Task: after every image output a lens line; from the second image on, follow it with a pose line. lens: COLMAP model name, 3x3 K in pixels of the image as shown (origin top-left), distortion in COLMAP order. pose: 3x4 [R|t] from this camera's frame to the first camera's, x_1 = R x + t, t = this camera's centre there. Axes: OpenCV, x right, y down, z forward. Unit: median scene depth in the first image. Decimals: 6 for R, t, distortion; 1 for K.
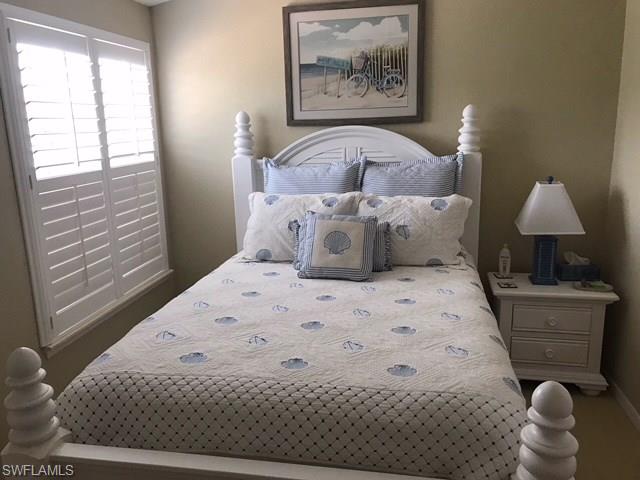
lens RADIAL K [[523.3, 0, 320.1], [0, 523.3, 240.3], [0, 0, 1]] dist [0.057041, -0.004950]
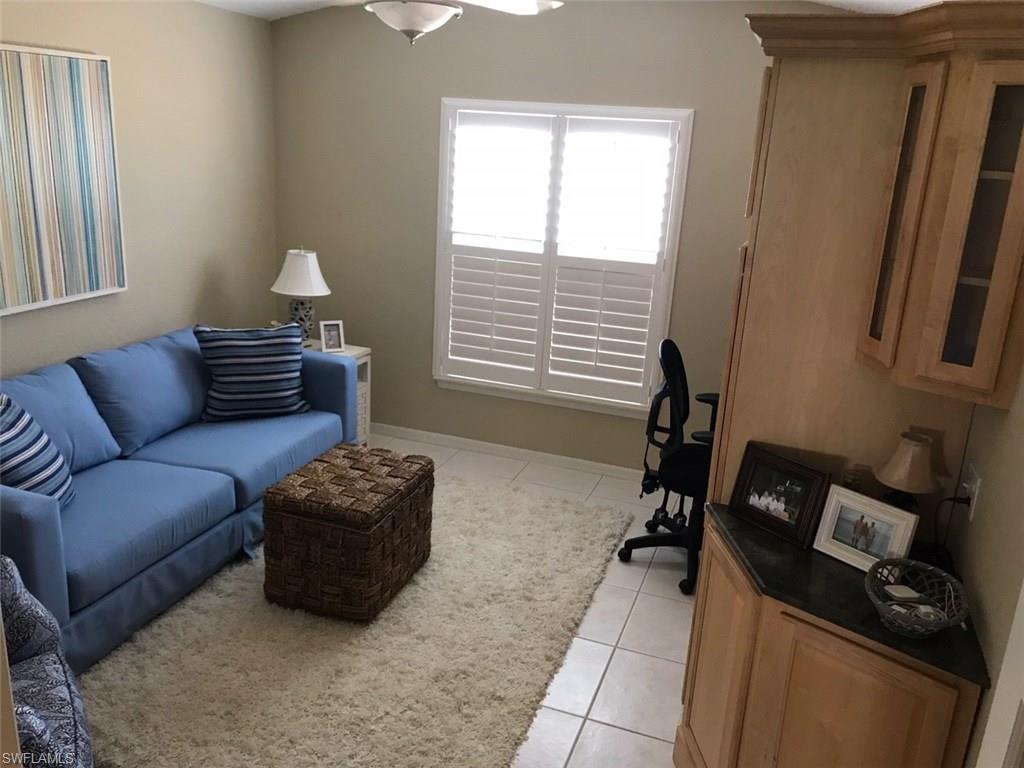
lens RADIAL K [[837.3, 0, 511.9], [0, 837.3, 379.4], [0, 0, 1]] dist [0.057041, -0.004950]
pose [[-0.182043, 0.308476, -0.933650, 1.070946], [-0.262525, 0.899801, 0.348480, -0.443713], [0.947598, 0.308545, -0.082820, 1.169974]]
